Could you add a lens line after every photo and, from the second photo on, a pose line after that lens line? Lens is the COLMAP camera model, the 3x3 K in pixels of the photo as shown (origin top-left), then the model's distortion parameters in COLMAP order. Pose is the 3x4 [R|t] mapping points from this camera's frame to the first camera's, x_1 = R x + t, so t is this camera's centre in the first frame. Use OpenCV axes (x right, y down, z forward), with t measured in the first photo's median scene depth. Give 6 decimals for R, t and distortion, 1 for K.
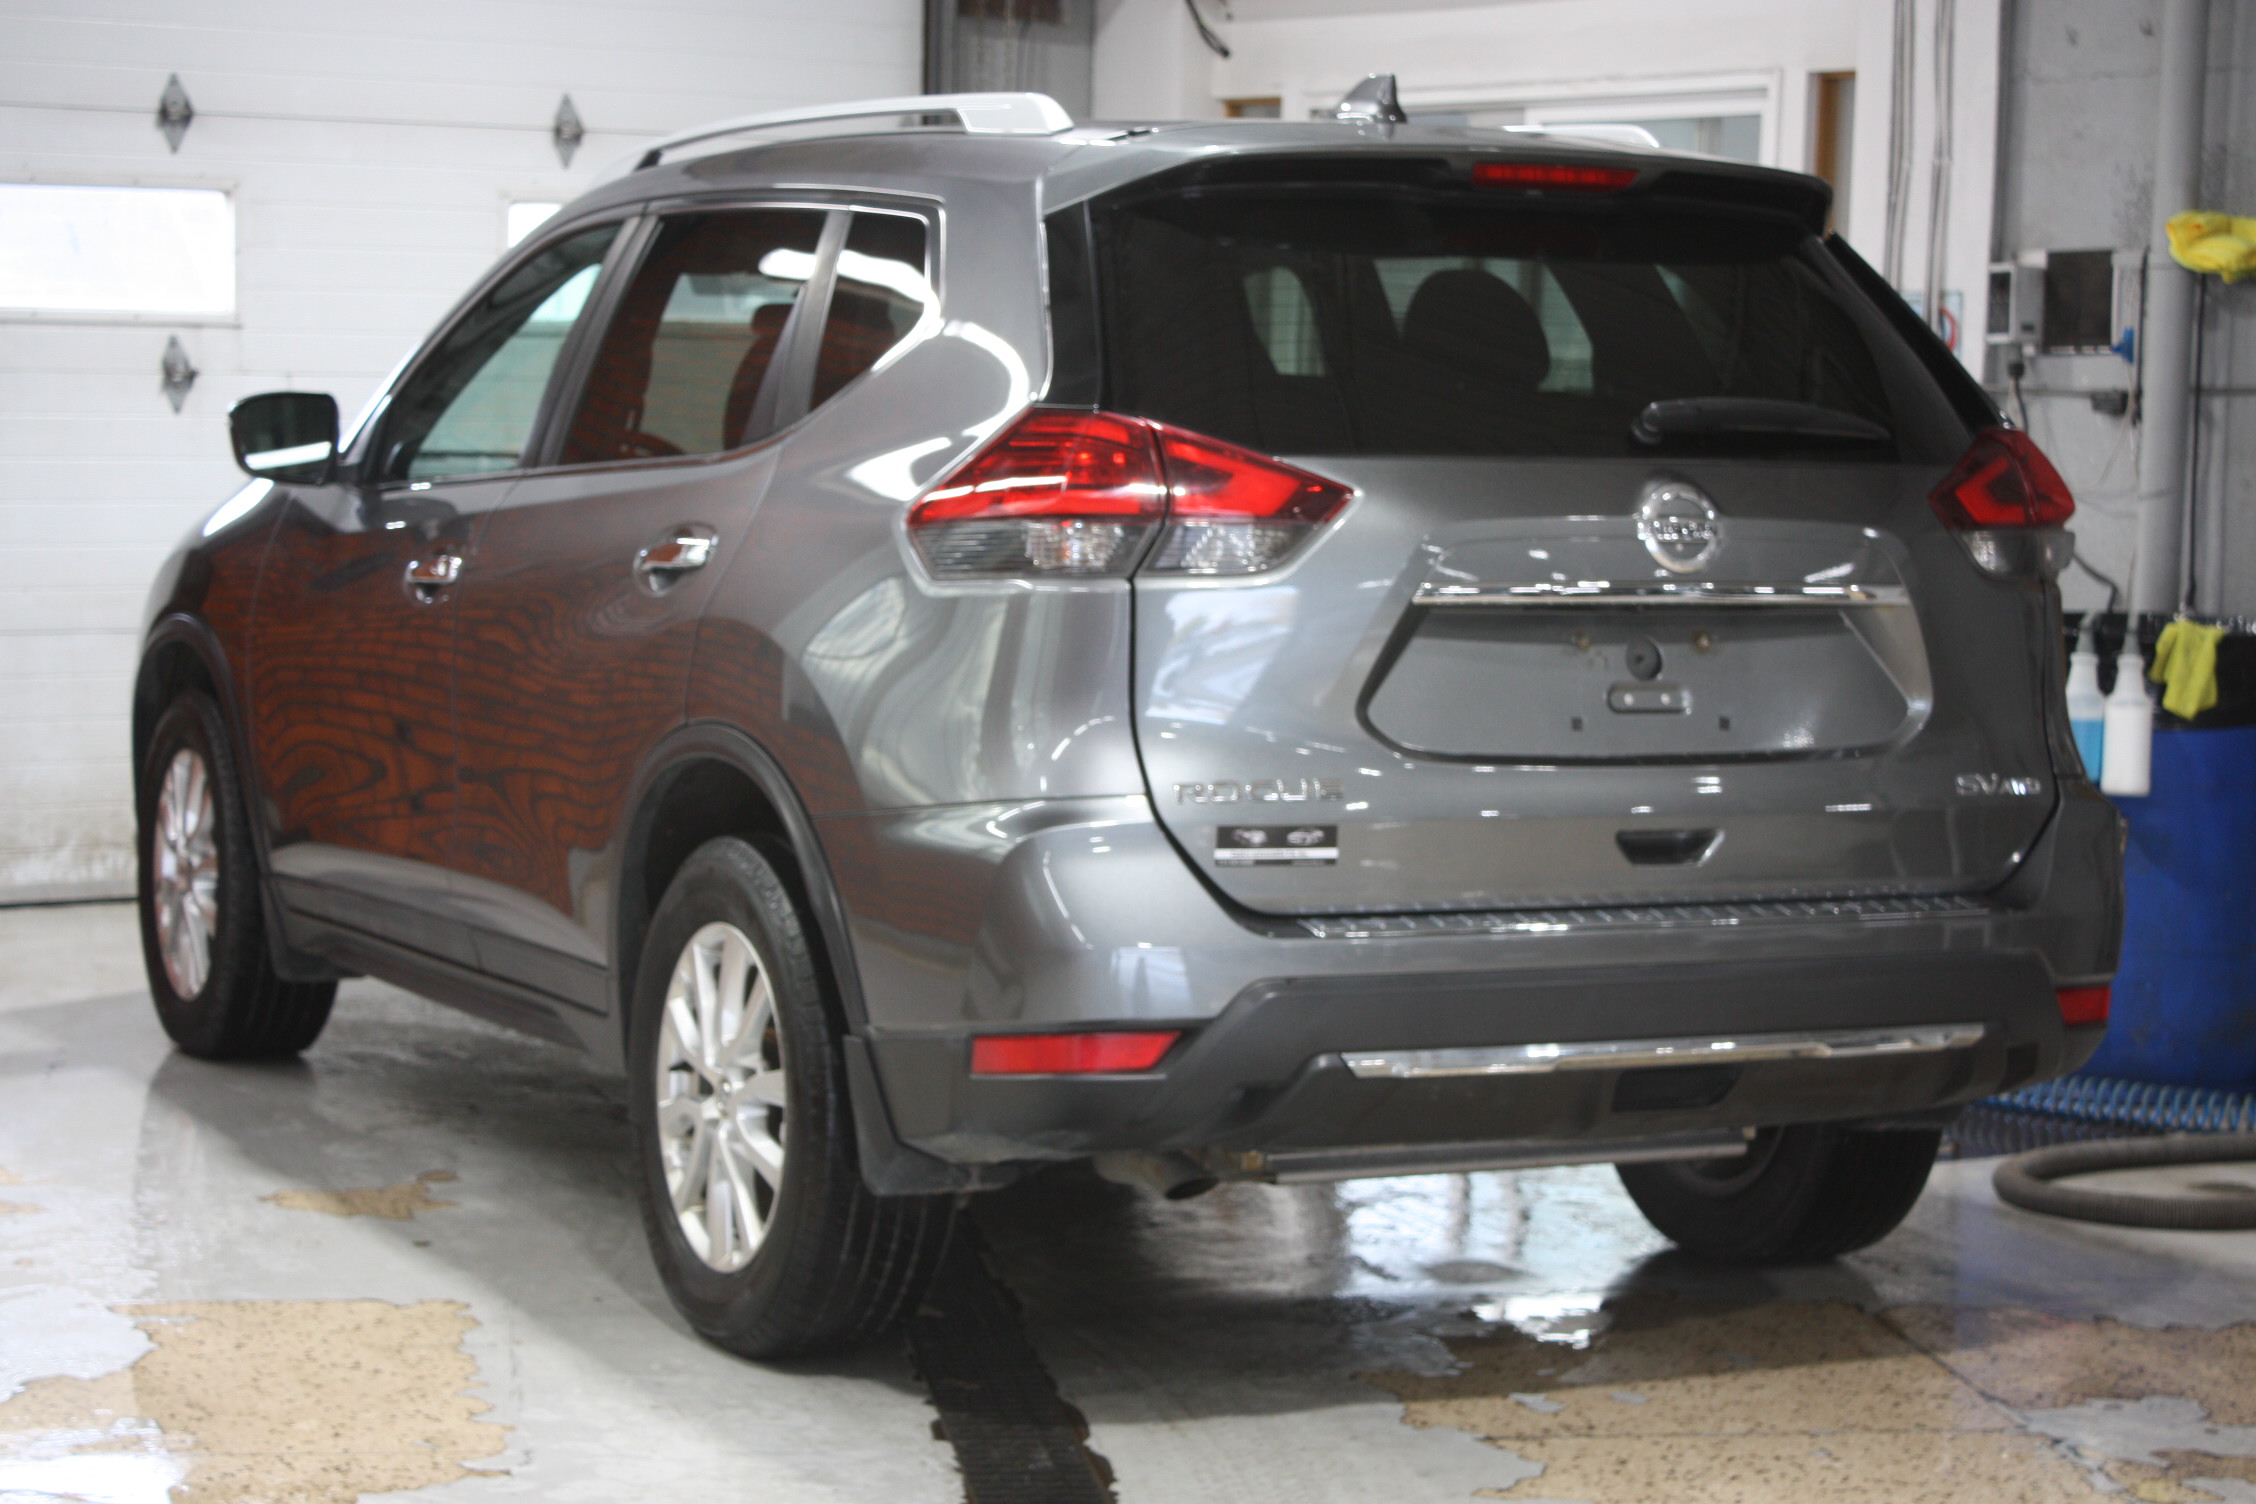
lens RADIAL K [[4508.2, 0, 1128.0], [0, 4508.2, 752.0], [0, 0, 1]] dist [0.010908, -1.834223]
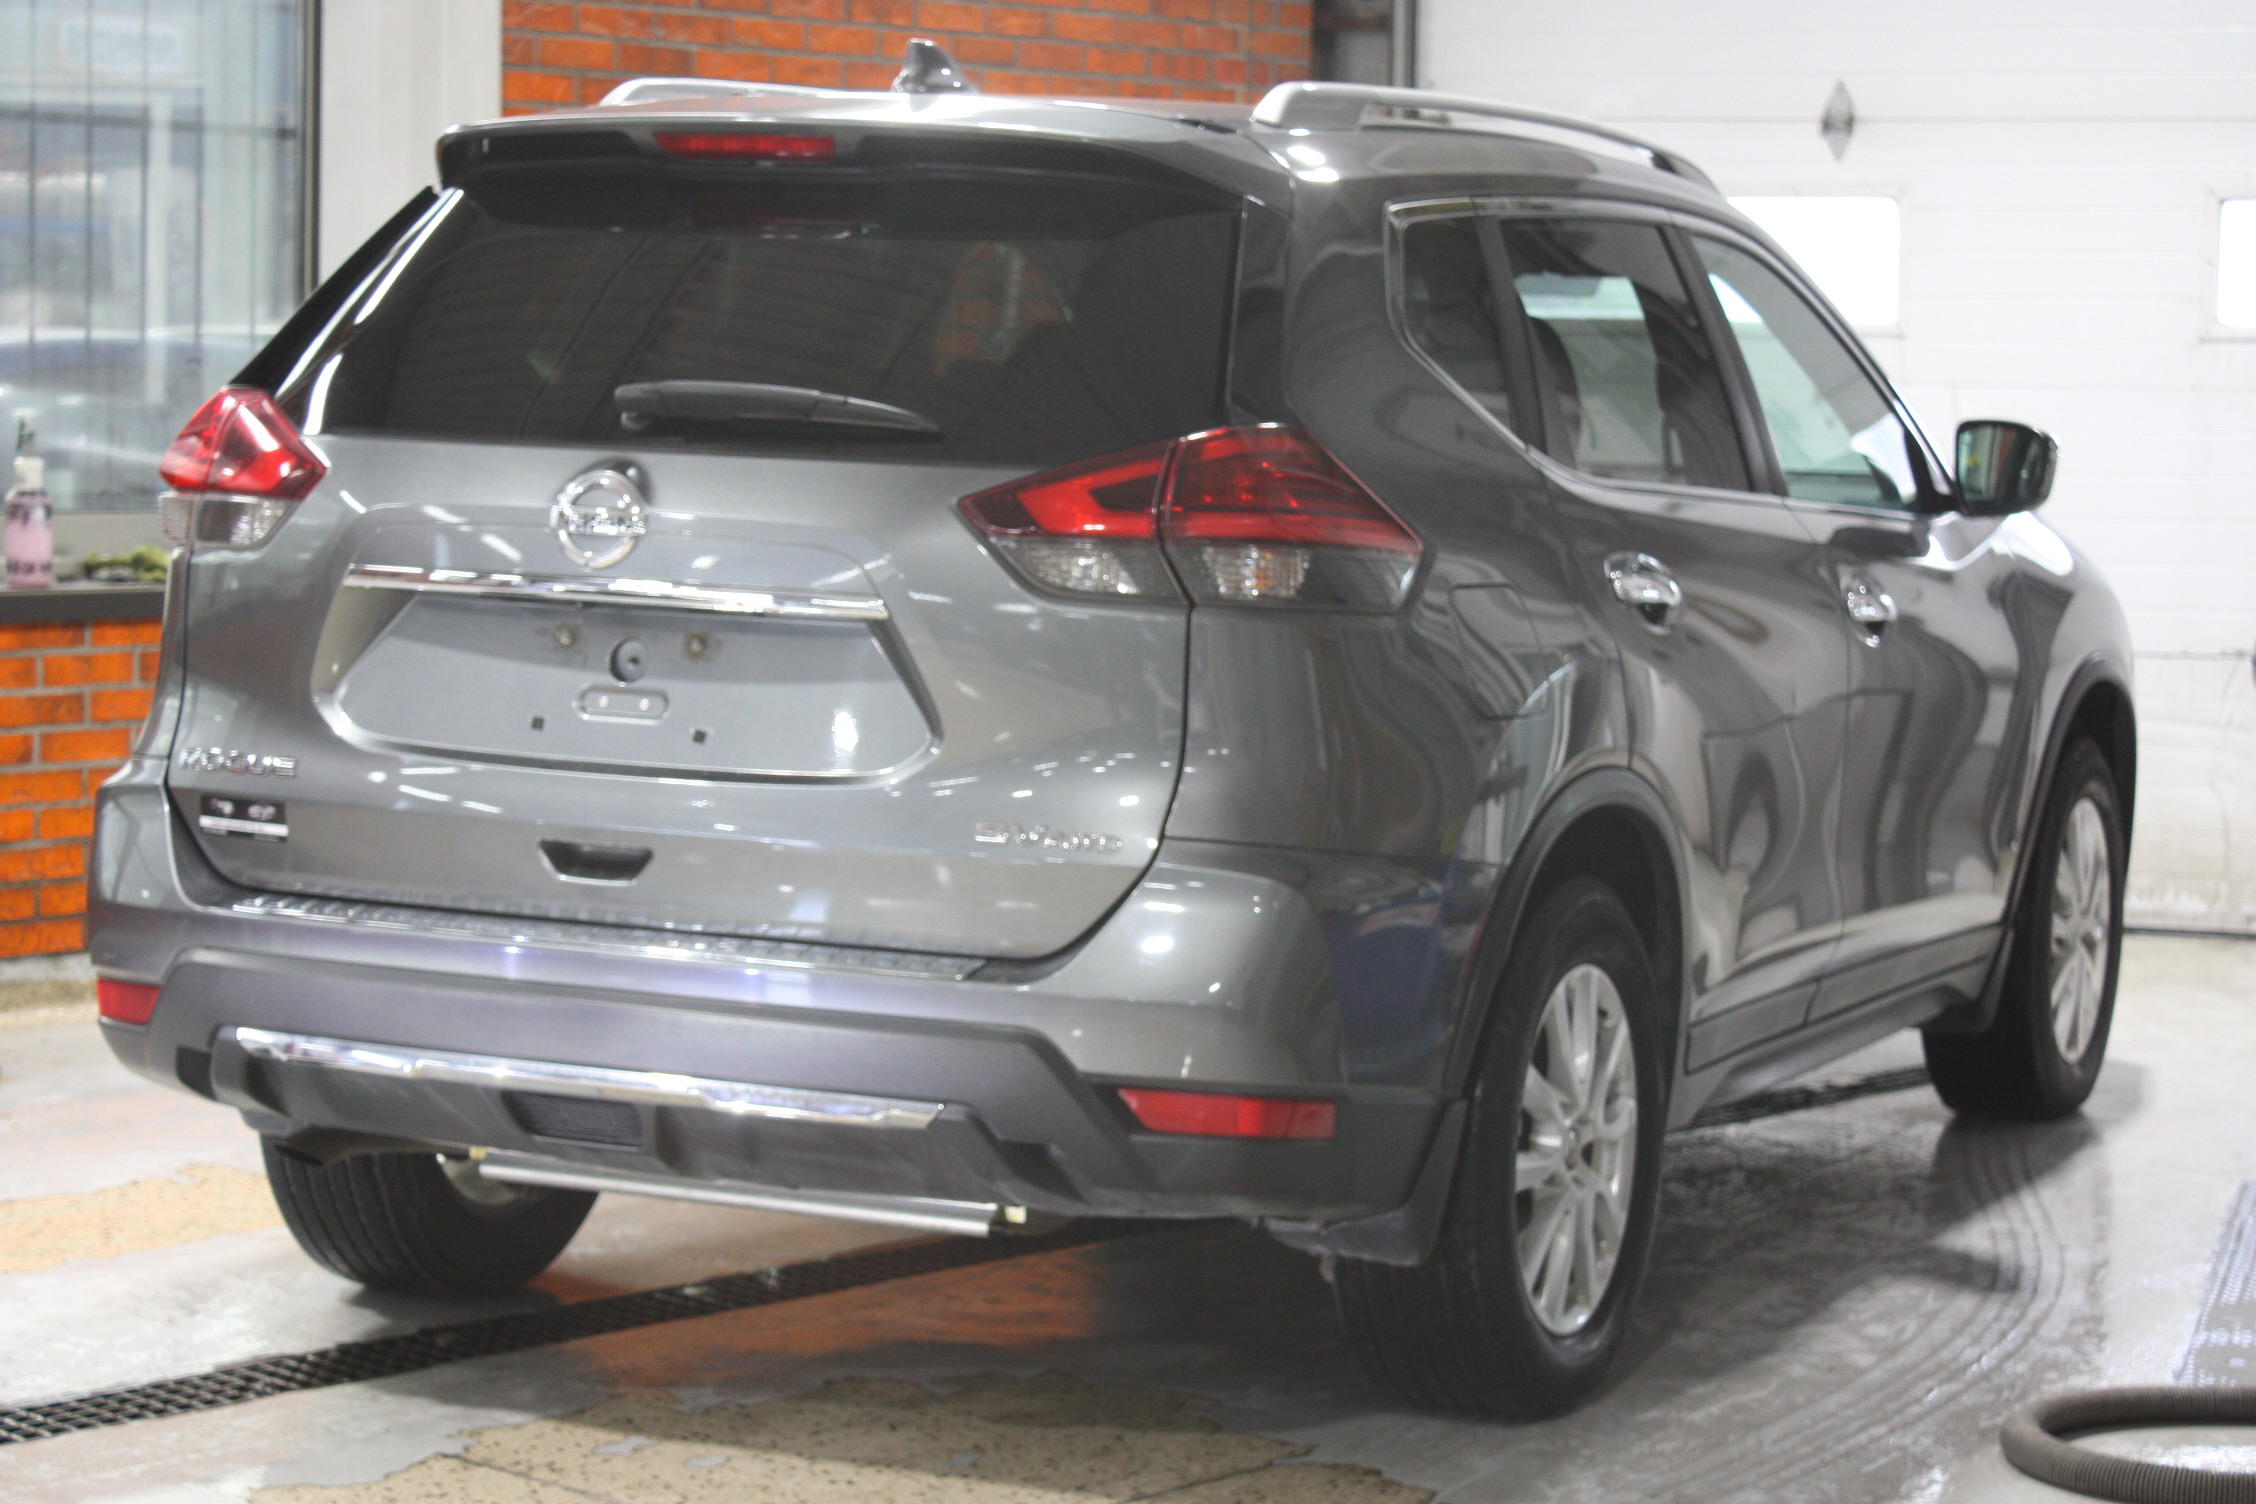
lens RADIAL K [[4947.8, 0, 1128.0], [0, 4947.8, 752.0], [0, 0, 1]] dist [-0.090522, 0.144389]
pose [[0.633744, 0.063047, -0.770969, 0.979498], [-0.079325, 0.996715, 0.016301, -0.026931], [0.769465, 0.050826, 0.636664, 0.430203]]
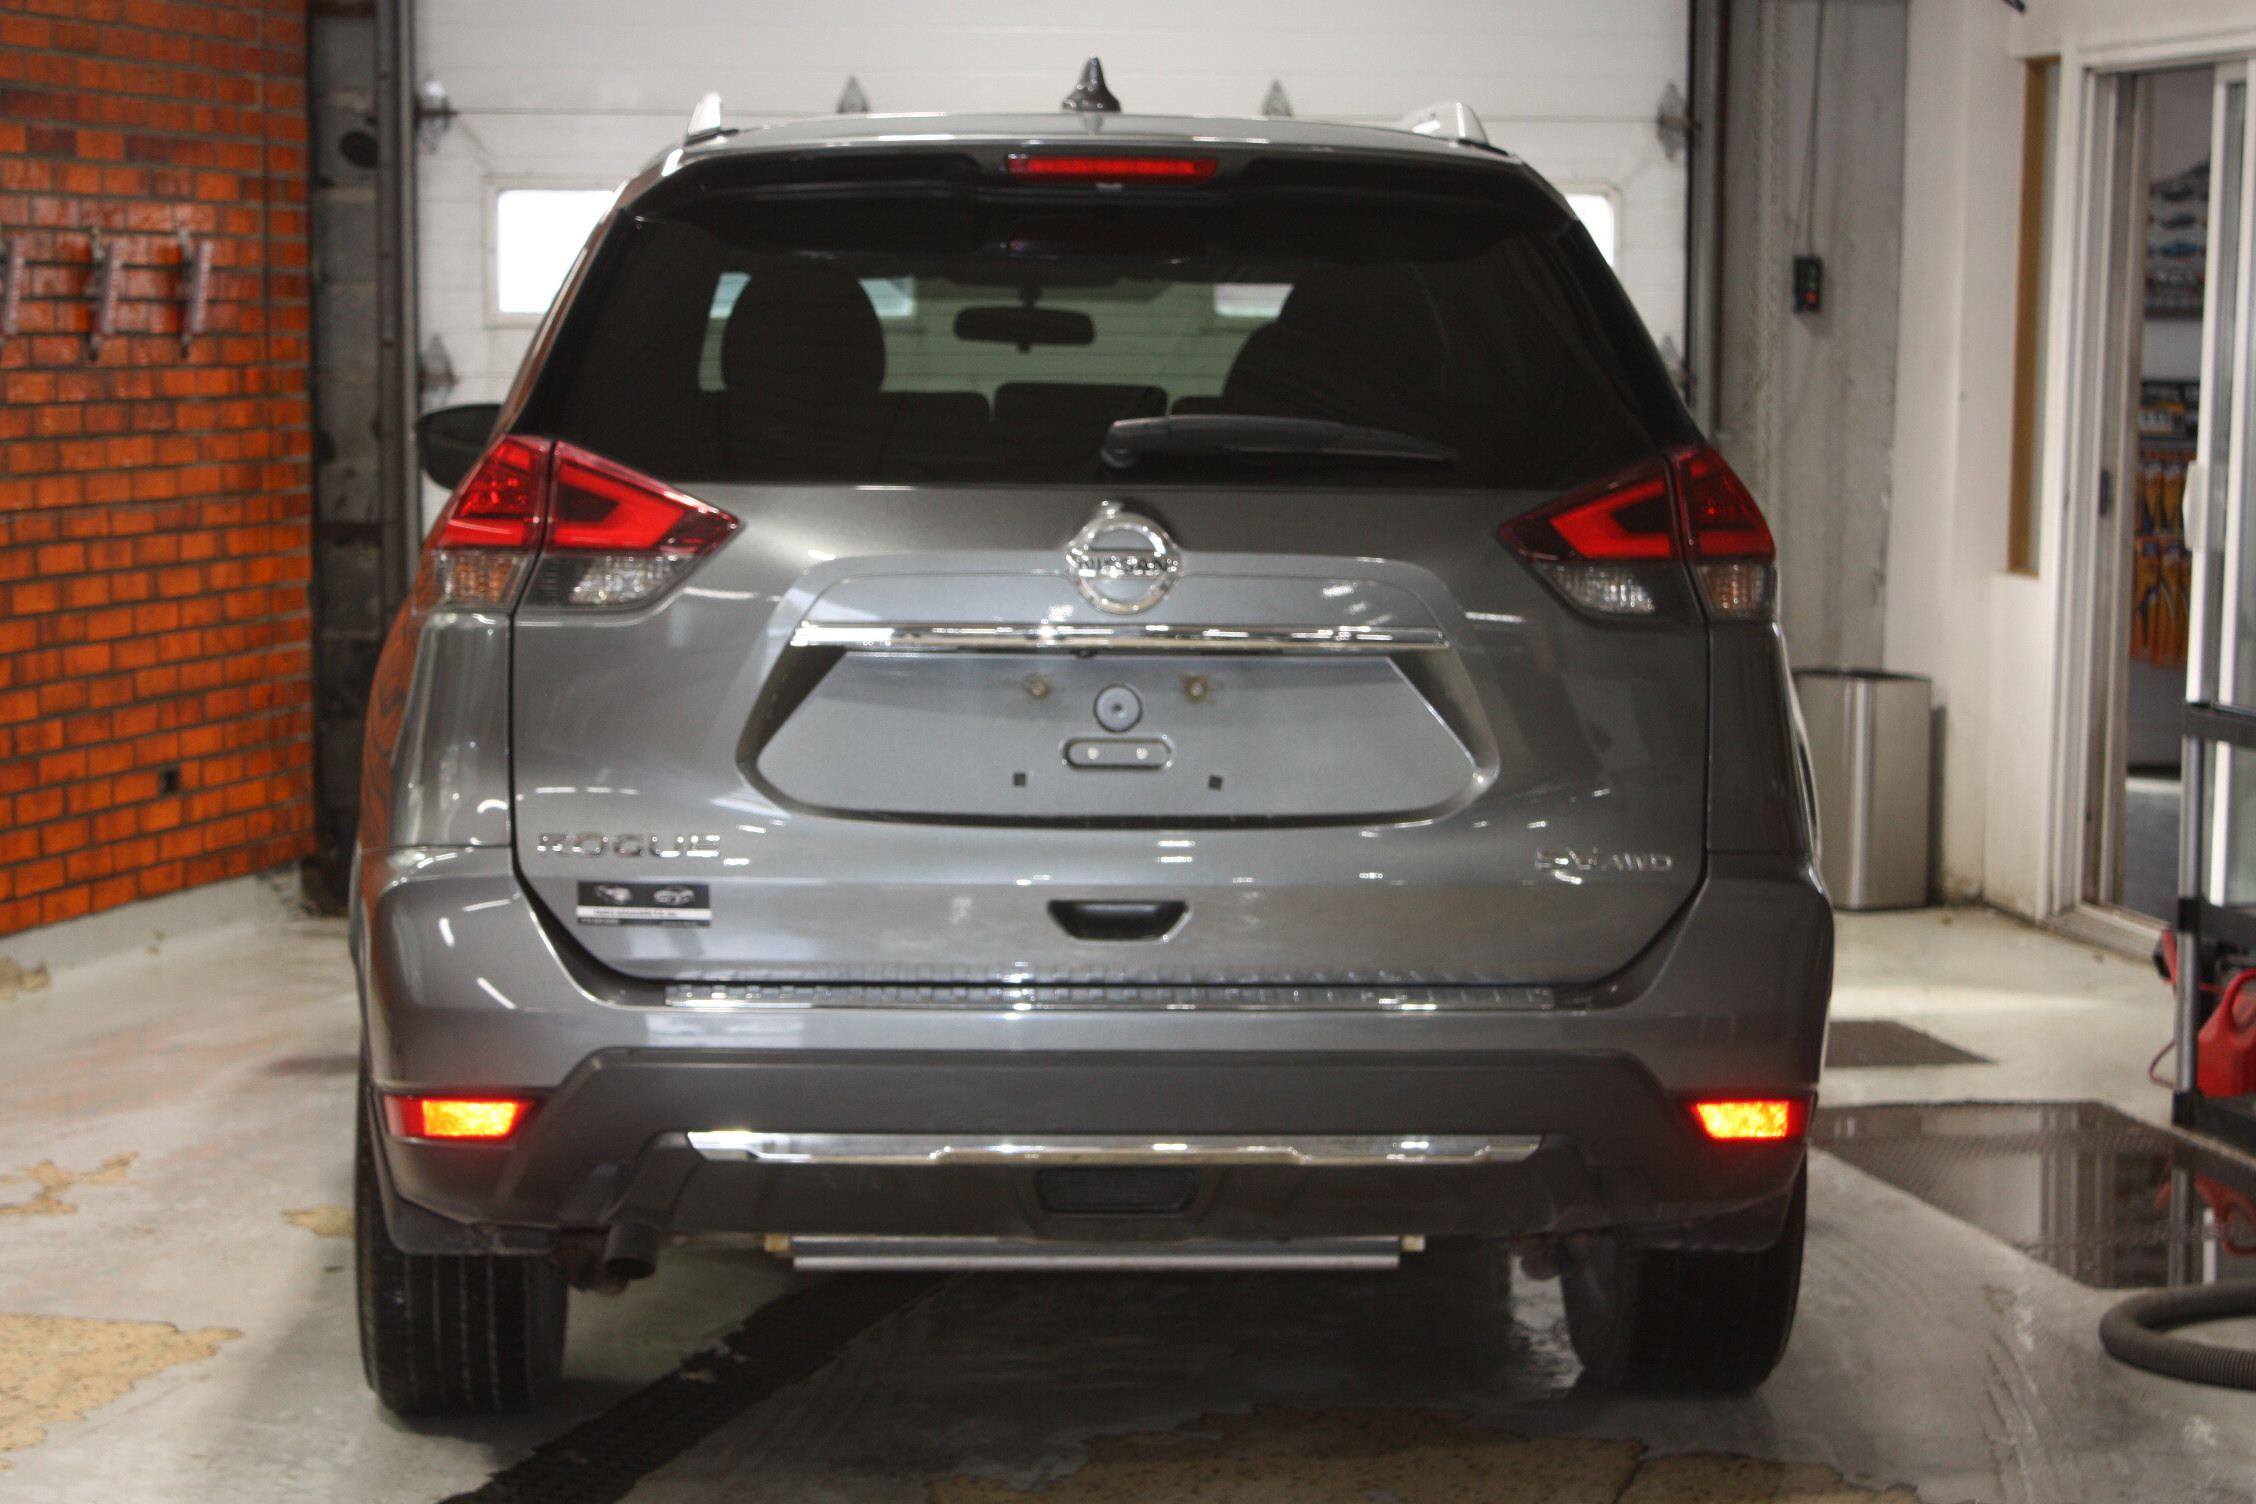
lens RADIAL K [[4836.9, 0, 1128.0], [0, 4836.9, 752.0], [0, 0, 1]] dist [0.130863, -0.392381]
pose [[0.926447, 0.019400, -0.375925, 0.480926], [-0.020799, 0.999784, 0.000338, -0.012464], [0.375851, 0.007506, 0.926650, 0.111965]]
